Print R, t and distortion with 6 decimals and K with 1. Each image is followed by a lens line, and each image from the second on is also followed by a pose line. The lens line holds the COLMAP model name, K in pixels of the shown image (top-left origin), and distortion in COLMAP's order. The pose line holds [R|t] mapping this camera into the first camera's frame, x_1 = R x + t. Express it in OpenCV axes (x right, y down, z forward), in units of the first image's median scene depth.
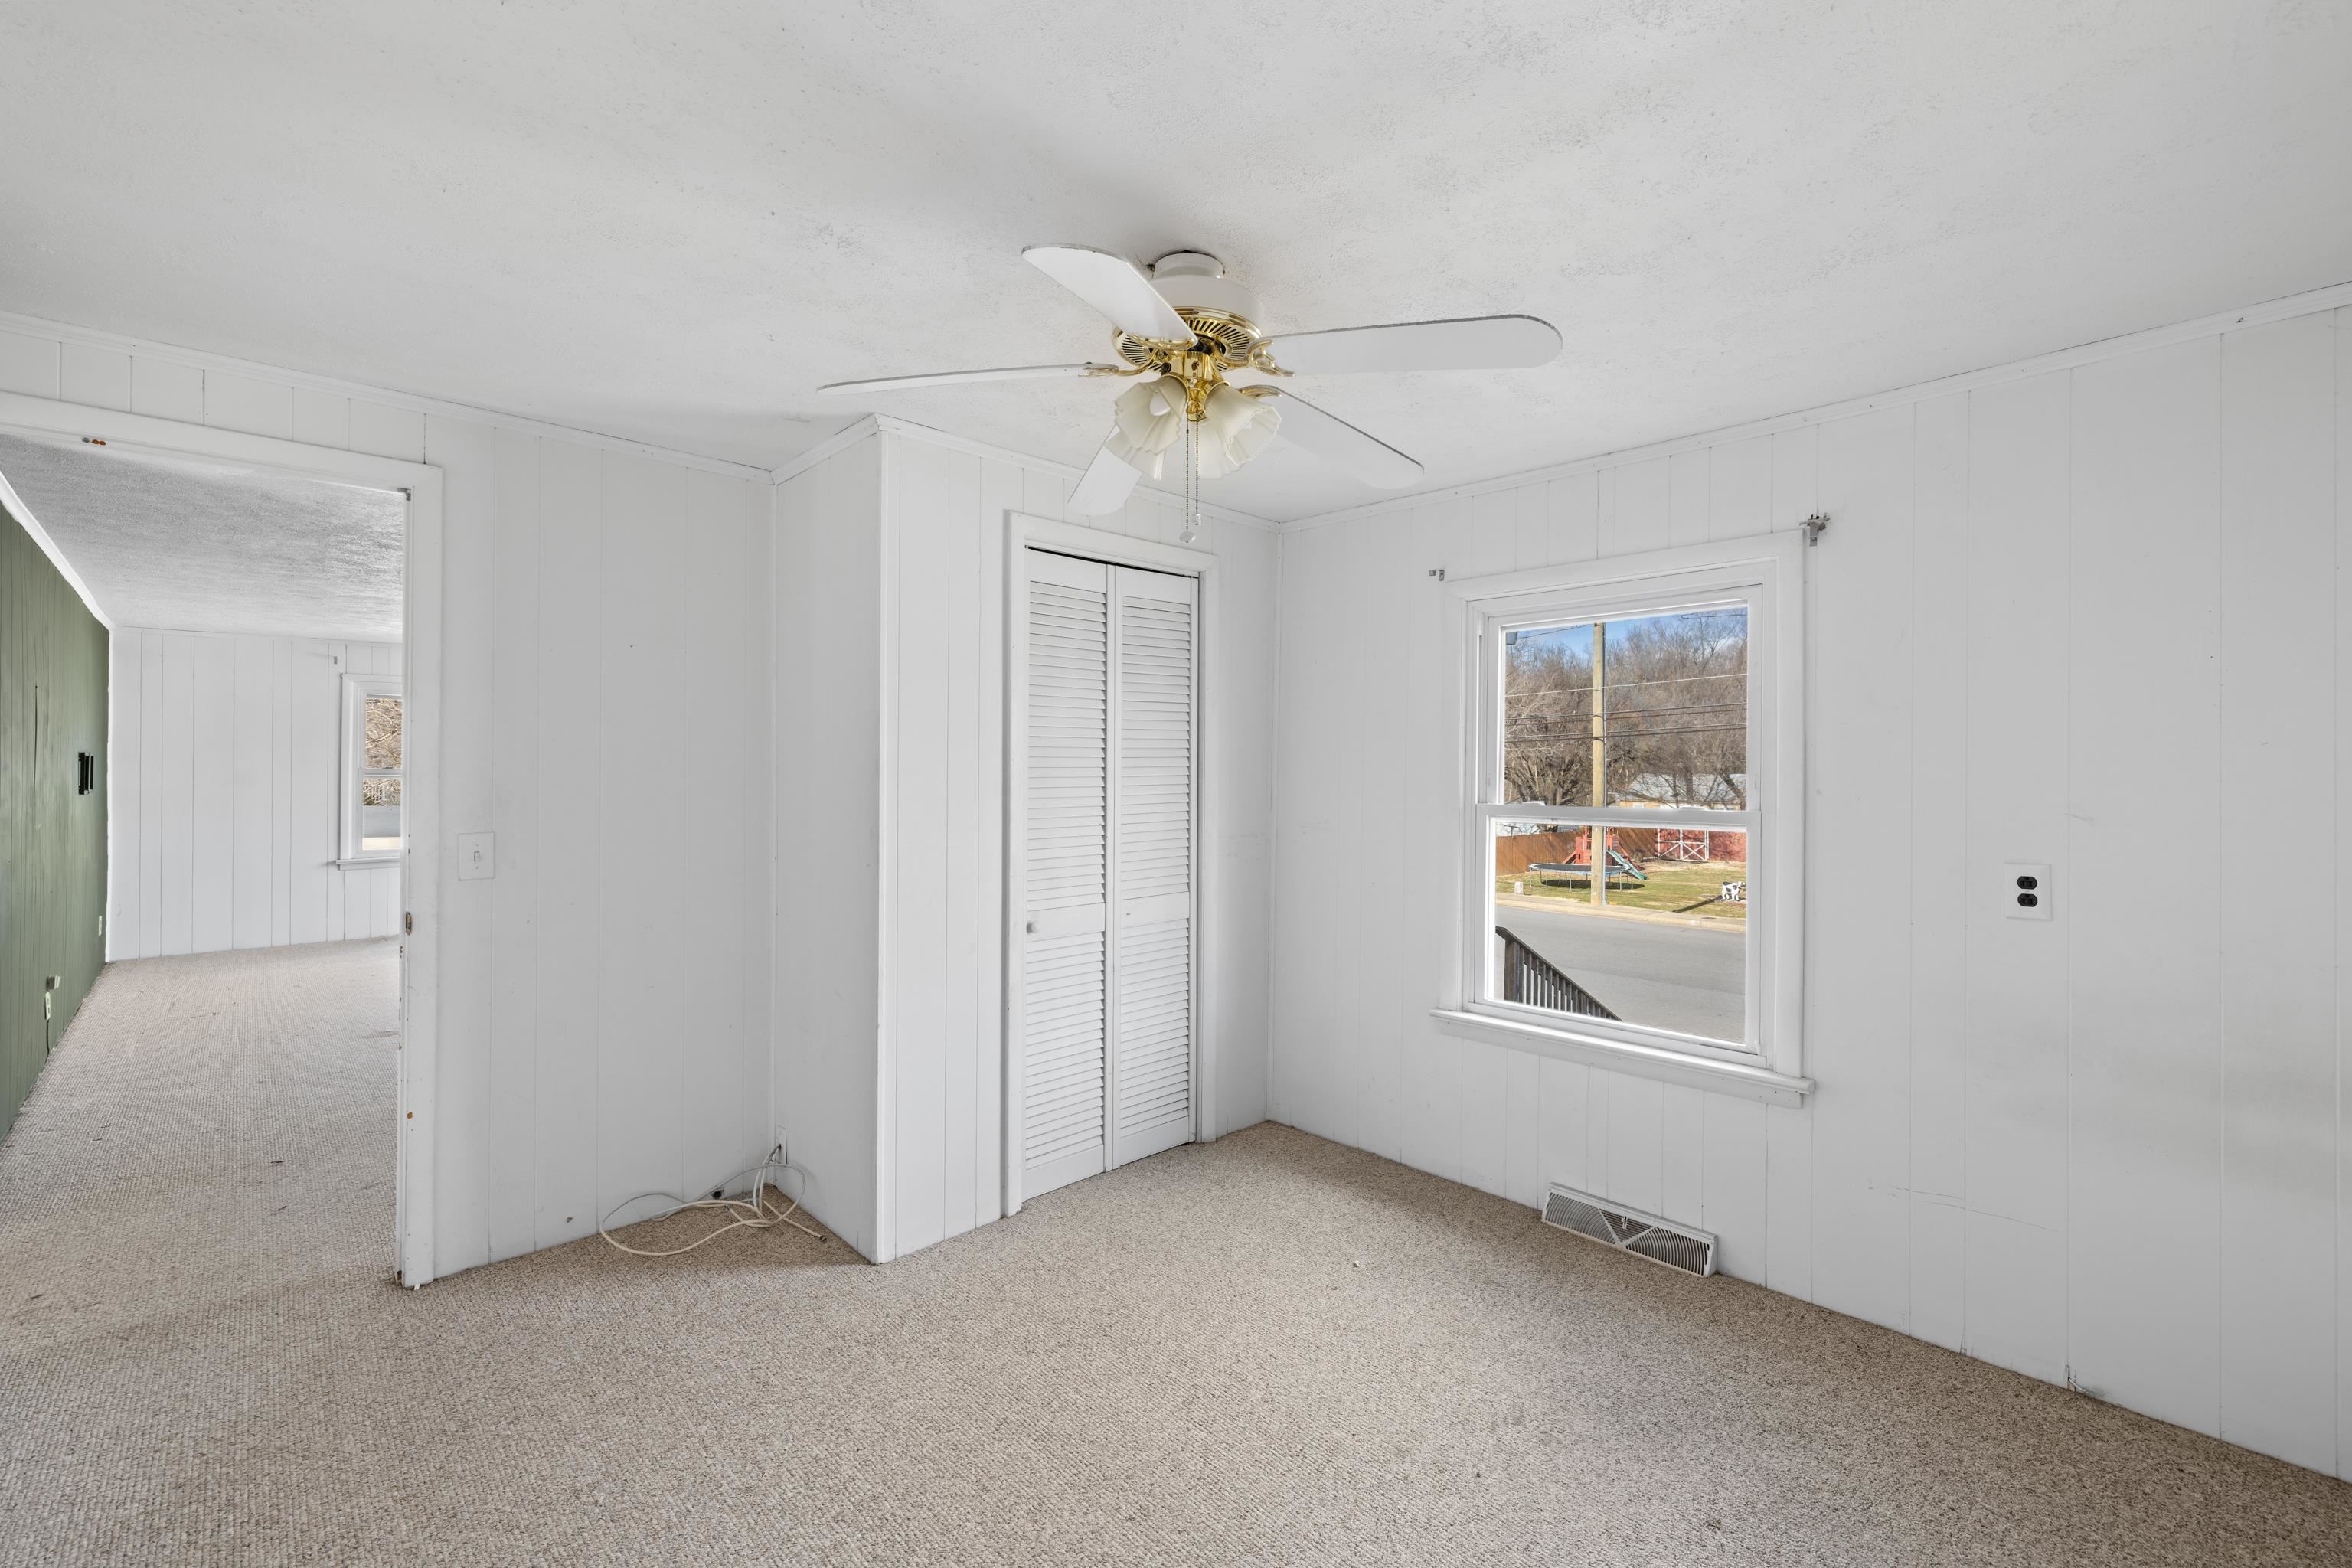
lens RADIAL K [[995.8, 0, 1182.3], [0, 995.8, 782.9], [0, 0, 1]] dist [-0.003665, 0.001483]
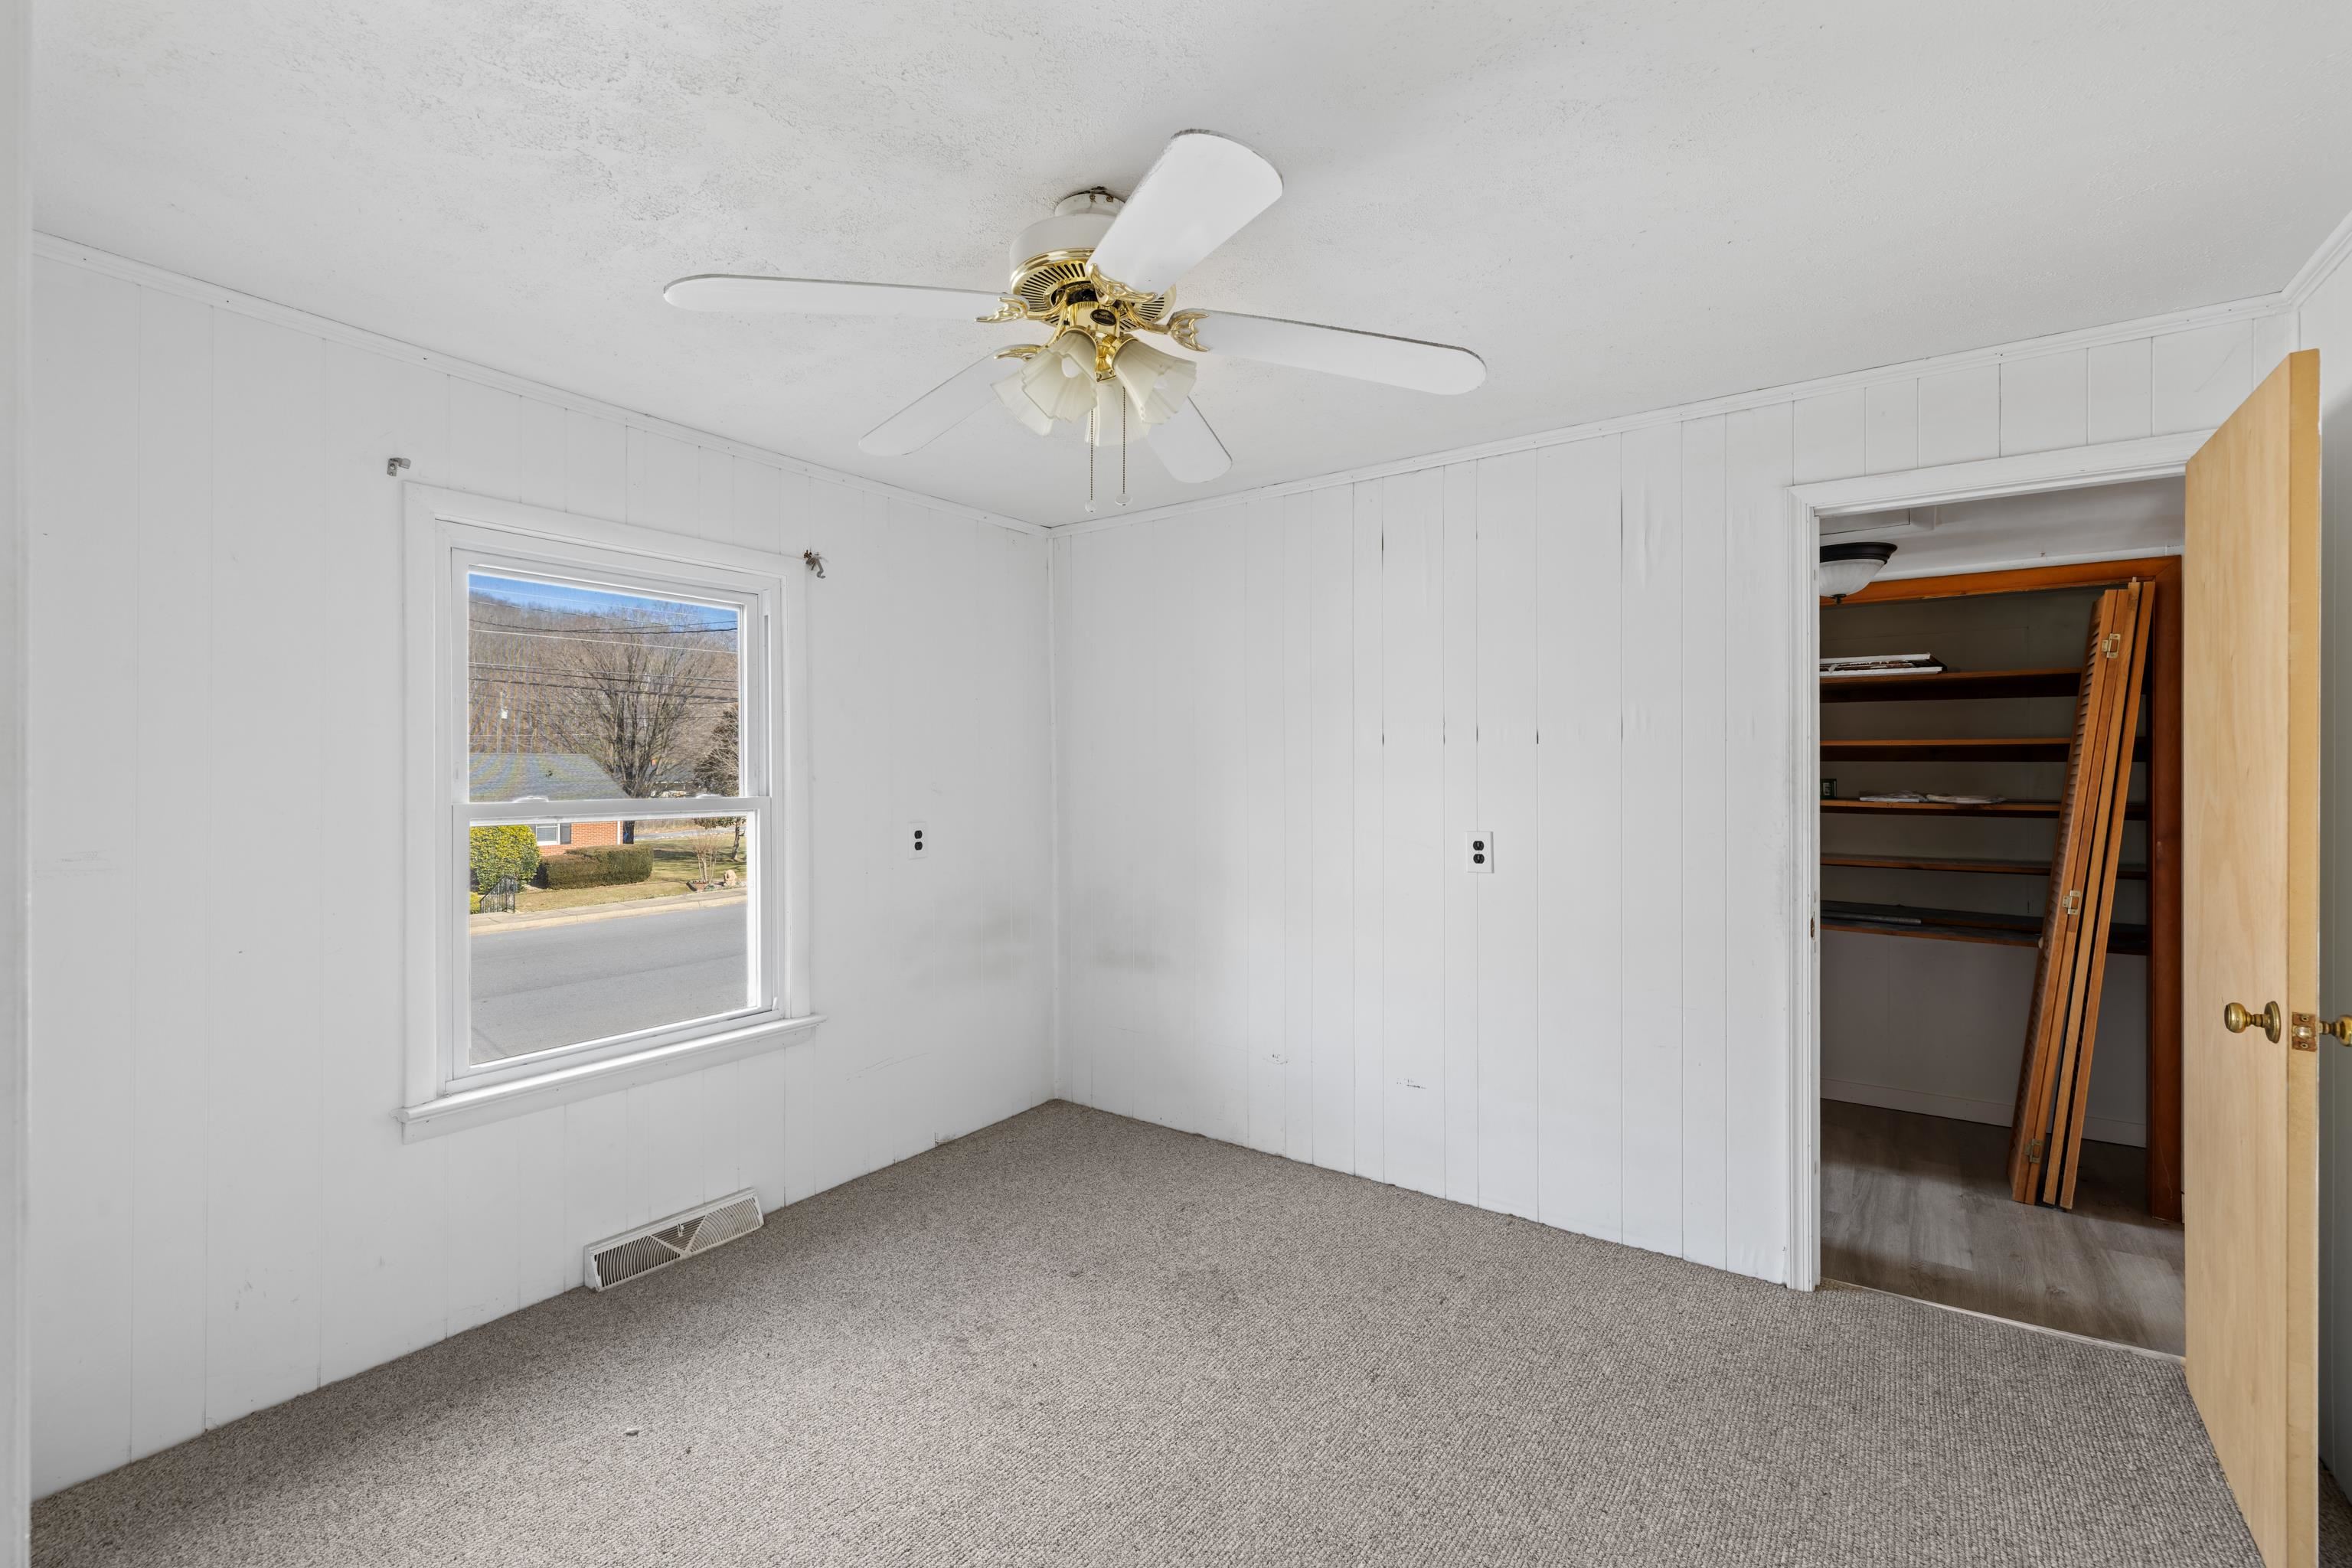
lens RADIAL K [[995.8, 0, 1190.5], [0, 995.8, 781.6], [0, 0, 1]] dist [-0.003665, 0.001483]
pose [[-0.192341, -0.017530, 0.981172, -0.607785], [0.007611, 0.999784, 0.019355, -0.006531], [-0.981299, 0.011190, -0.192166, 0.723784]]
